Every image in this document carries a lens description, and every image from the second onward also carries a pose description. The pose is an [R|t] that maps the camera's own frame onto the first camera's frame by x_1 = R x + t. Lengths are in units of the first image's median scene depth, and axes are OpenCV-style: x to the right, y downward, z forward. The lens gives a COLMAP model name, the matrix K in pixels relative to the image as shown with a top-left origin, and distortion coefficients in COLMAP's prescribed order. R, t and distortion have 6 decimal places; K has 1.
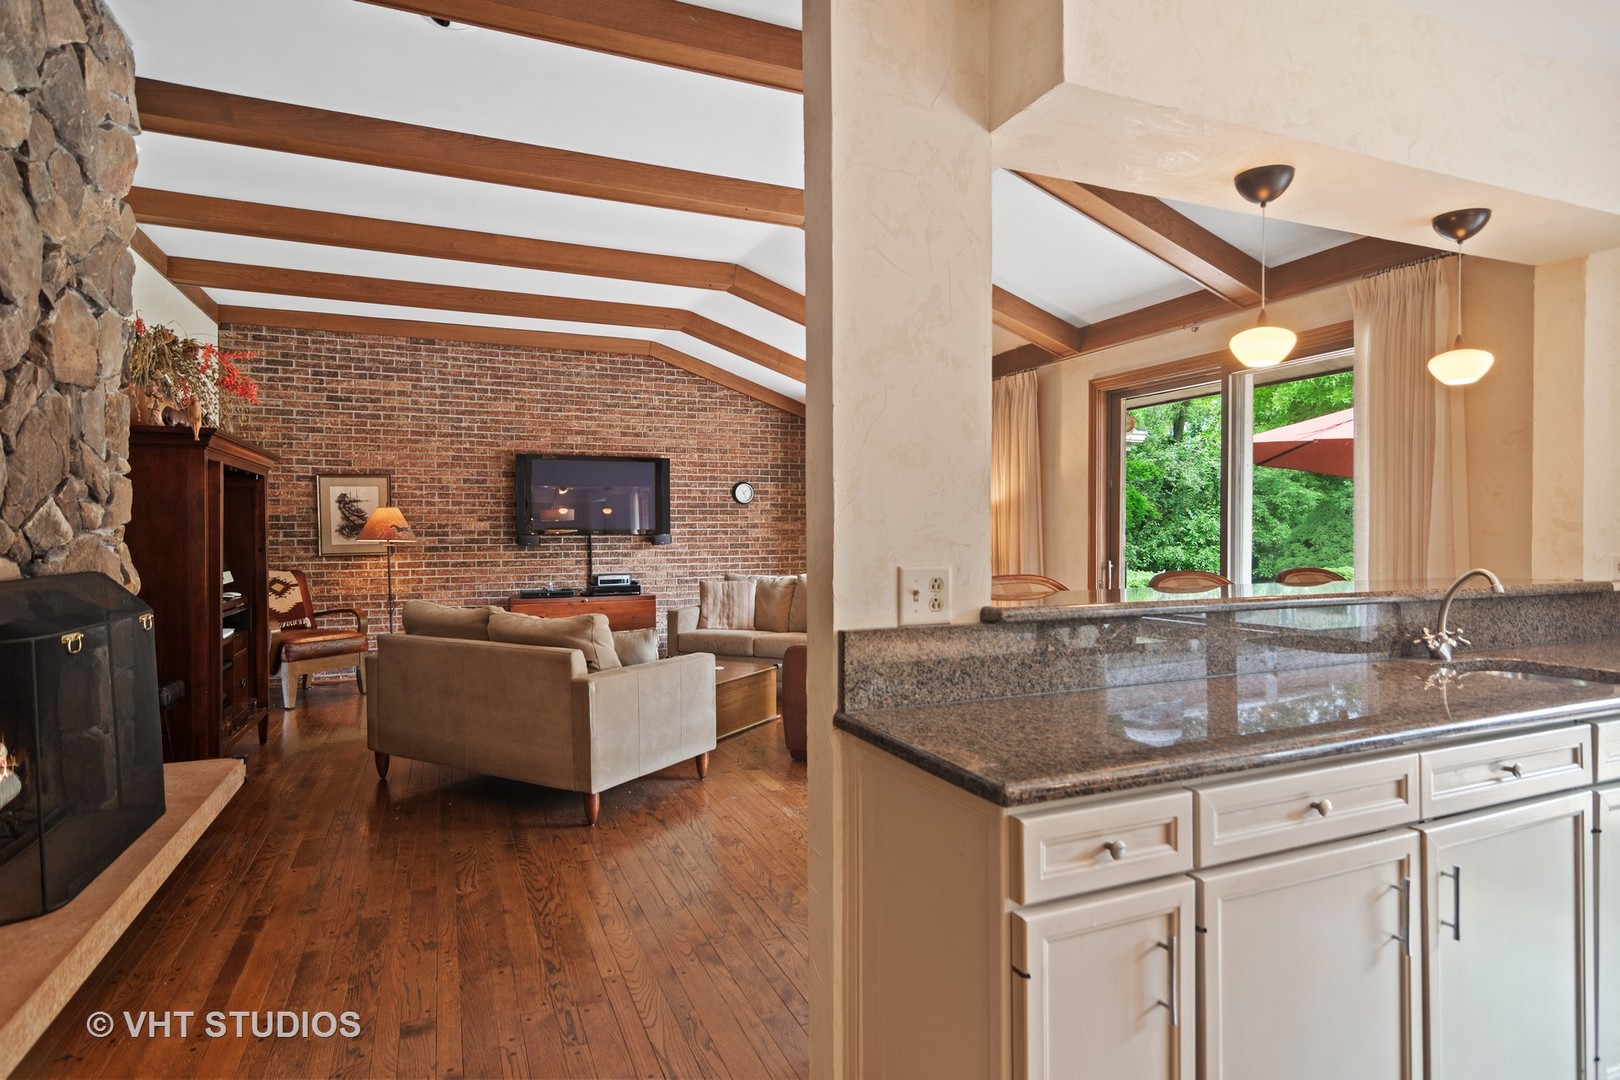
lens RADIAL K [[875.4, 0, 800.8], [0, 875.4, 544.8], [0, 0, 1]] dist [-0.002811, 0.002199]
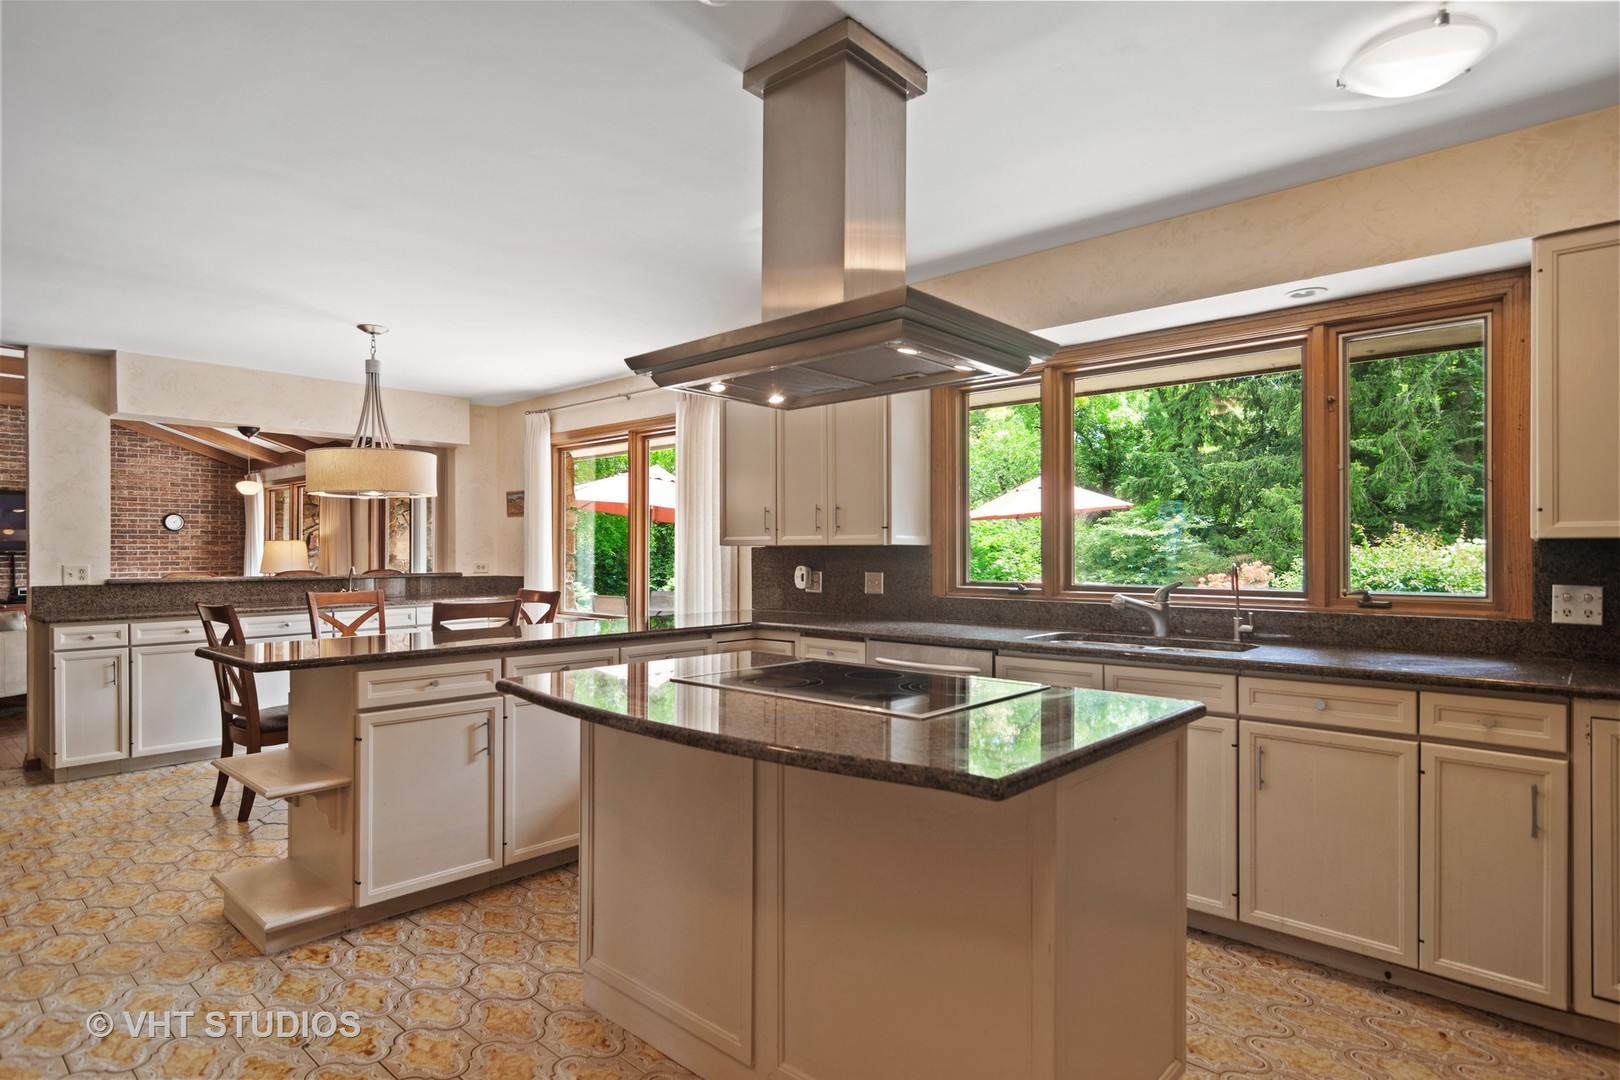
lens RADIAL K [[875.4, 0, 821.9], [0, 875.4, 547.5], [0, 0, 1]] dist [-0.002811, 0.002199]
pose [[0.900107, 0.004272, 0.435648, 0.354667], [0.004687, 0.999799, -0.019490, 0.011159], [-0.435644, 0.019585, 0.899906, -0.863413]]
